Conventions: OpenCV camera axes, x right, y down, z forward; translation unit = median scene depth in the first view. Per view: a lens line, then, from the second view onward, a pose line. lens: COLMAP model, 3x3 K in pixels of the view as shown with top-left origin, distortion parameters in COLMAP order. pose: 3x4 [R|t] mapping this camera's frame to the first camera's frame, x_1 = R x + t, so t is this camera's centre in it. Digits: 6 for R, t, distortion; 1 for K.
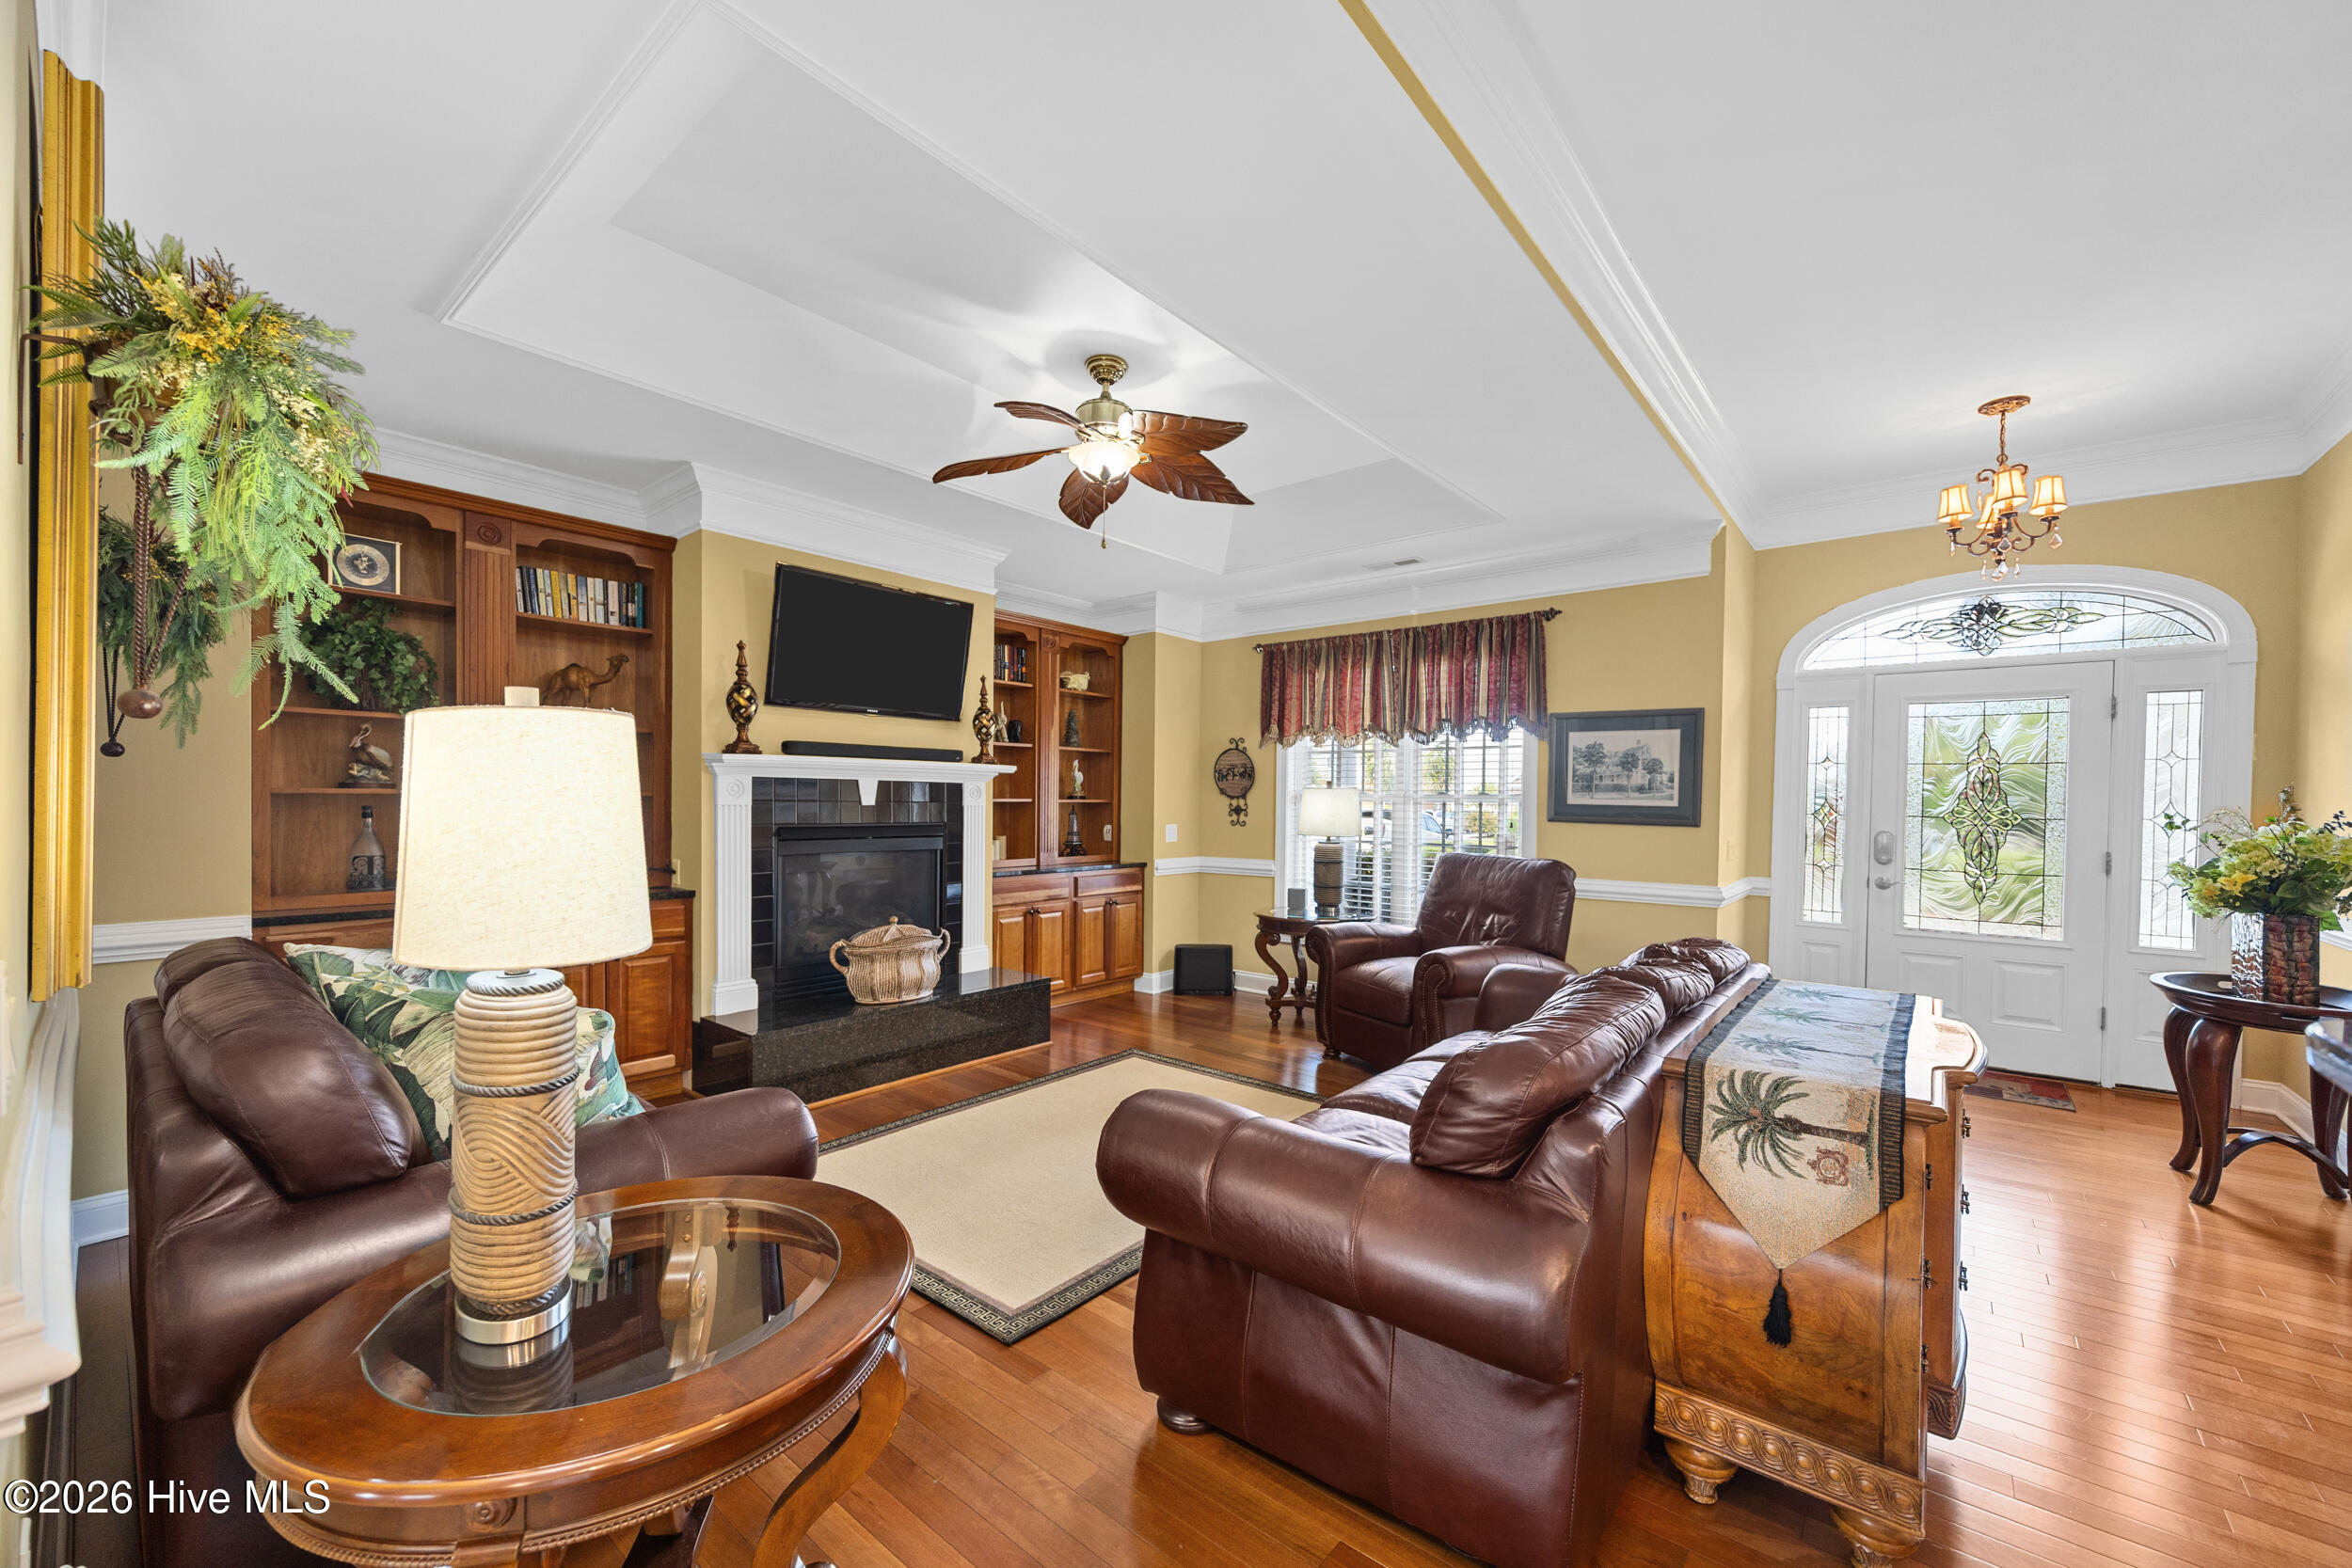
lens RADIAL K [[894.6, 0, 1178.2], [0, 894.6, 809.1], [0, 0, 1]] dist [-0.002628, 0.000352]
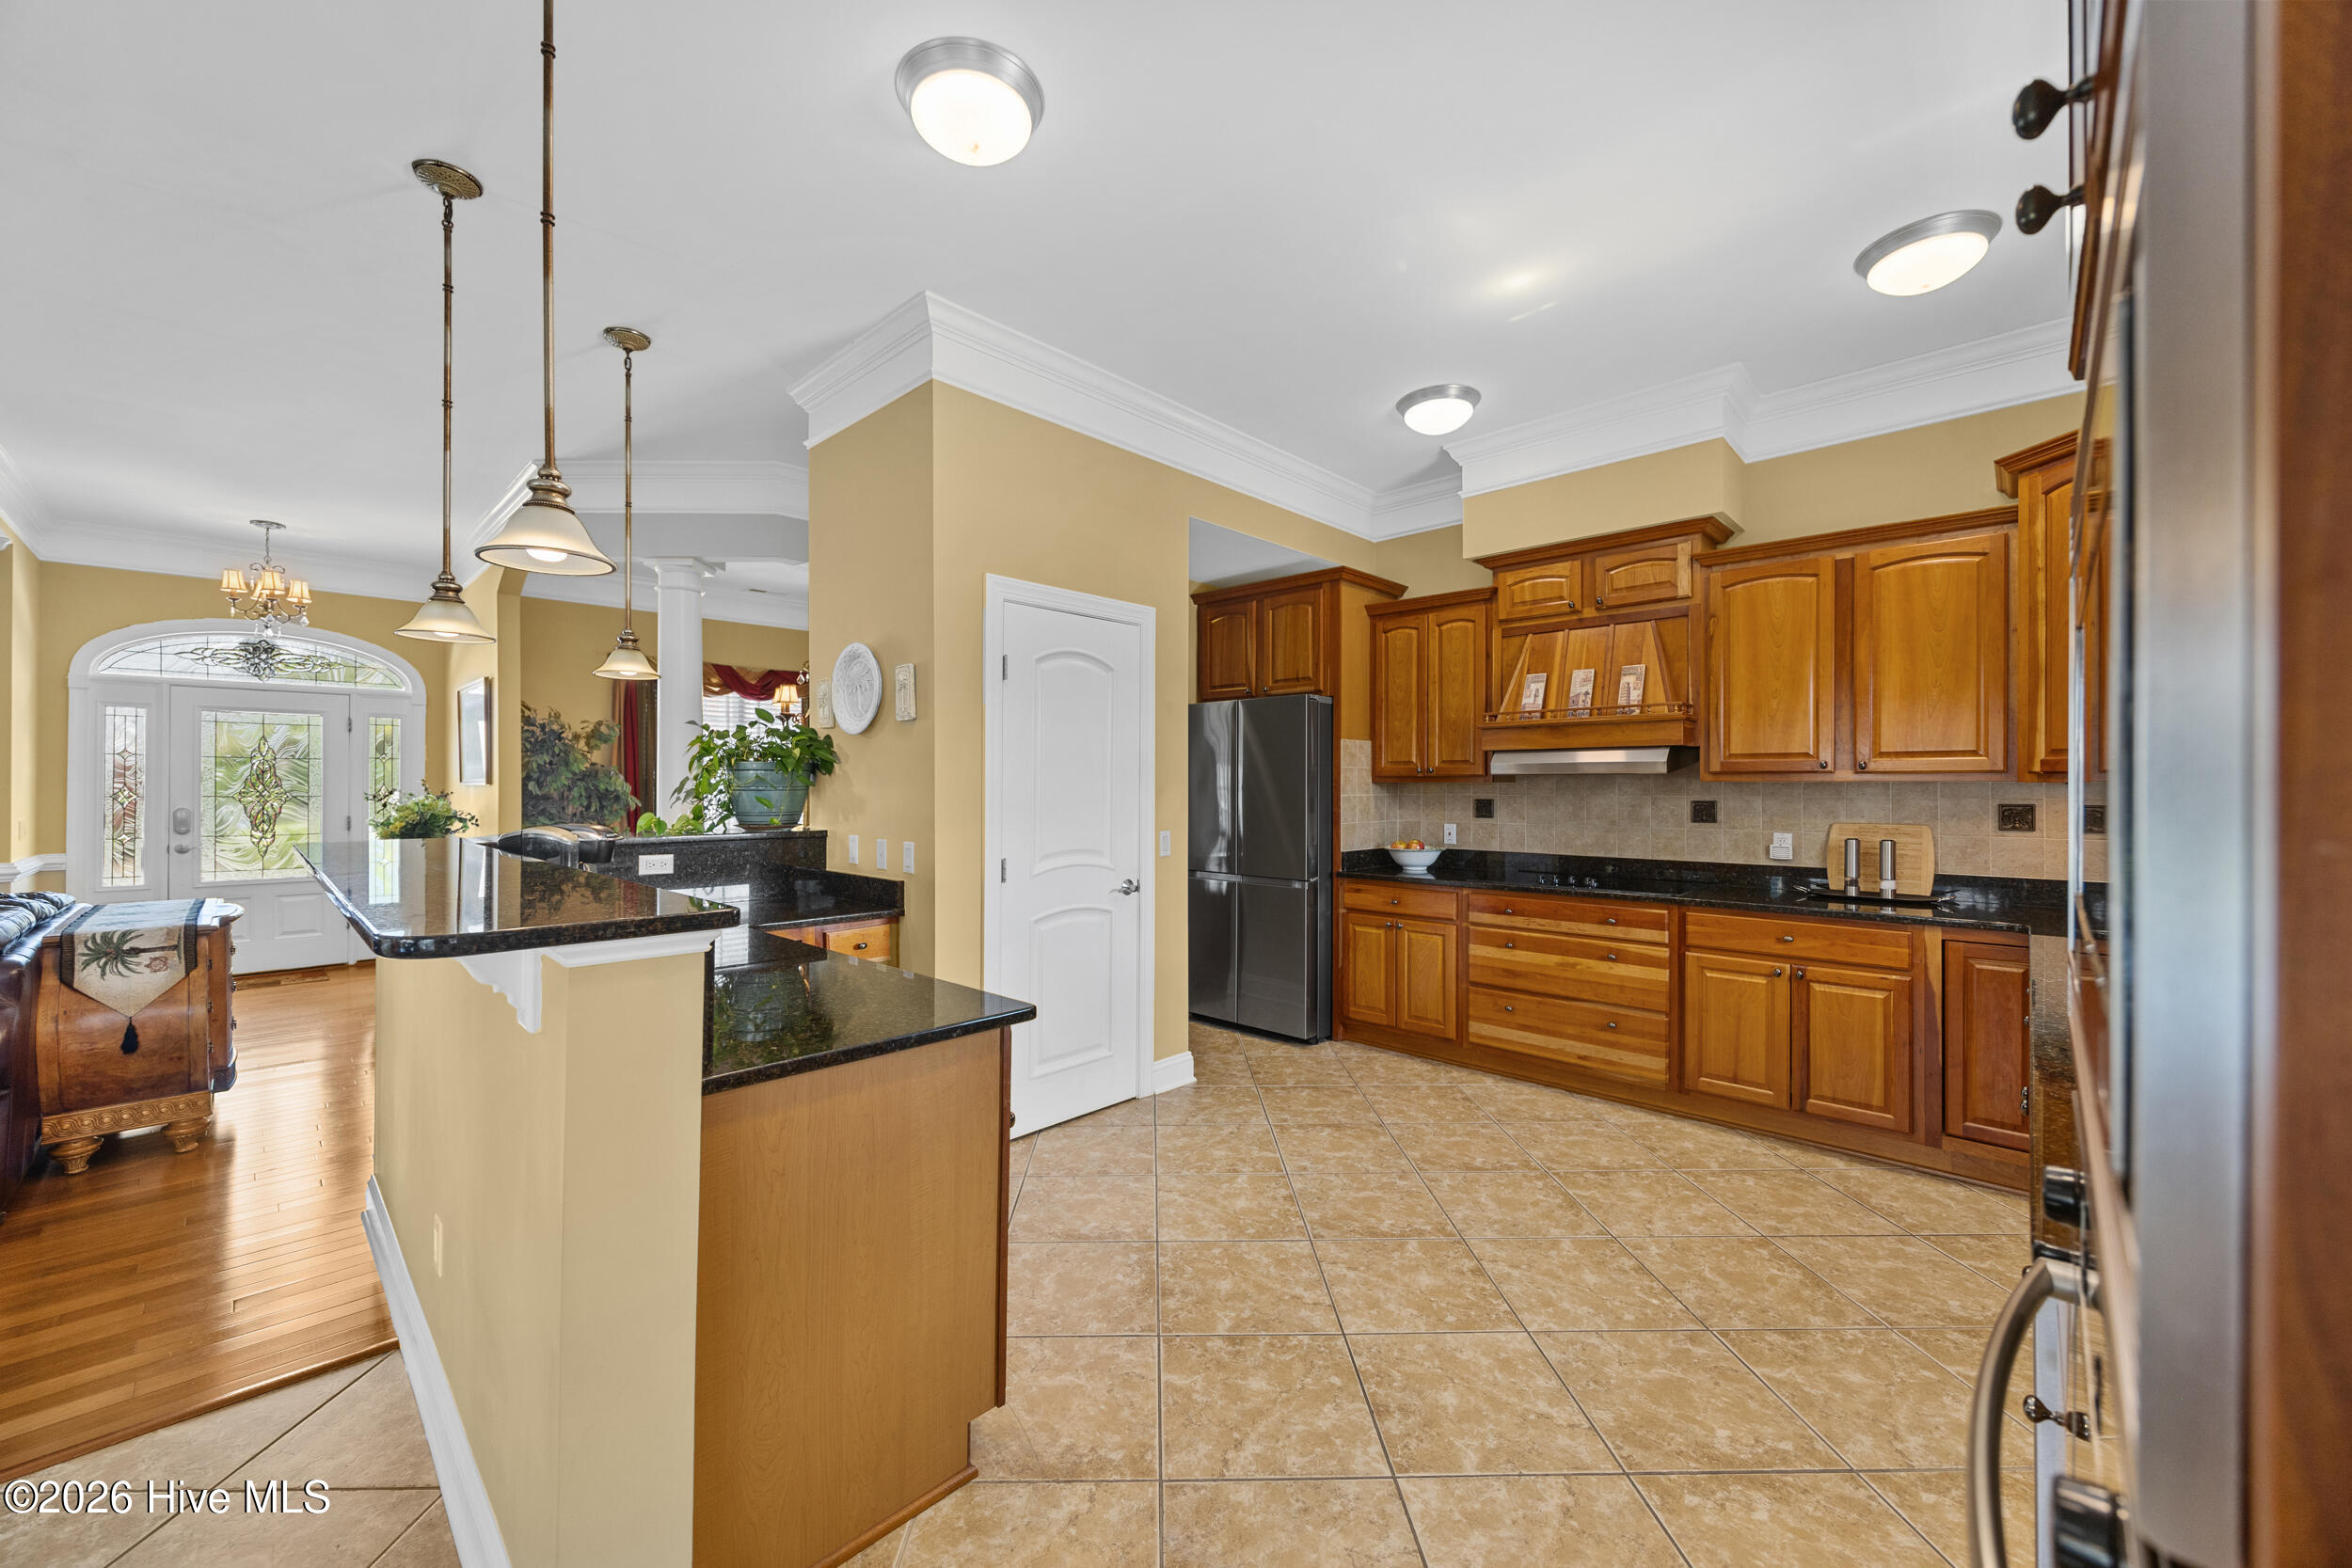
lens RADIAL K [[894.6, 0, 1178.3], [0, 894.6, 789.3], [0, 0, 1]] dist [-0.002628, 0.000352]
pose [[0.060530, -0.015486, 0.998046, -0.395966], [0.010114, 0.999838, 0.014901, -0.007888], [-0.998115, 0.009192, 0.060677, -0.499311]]
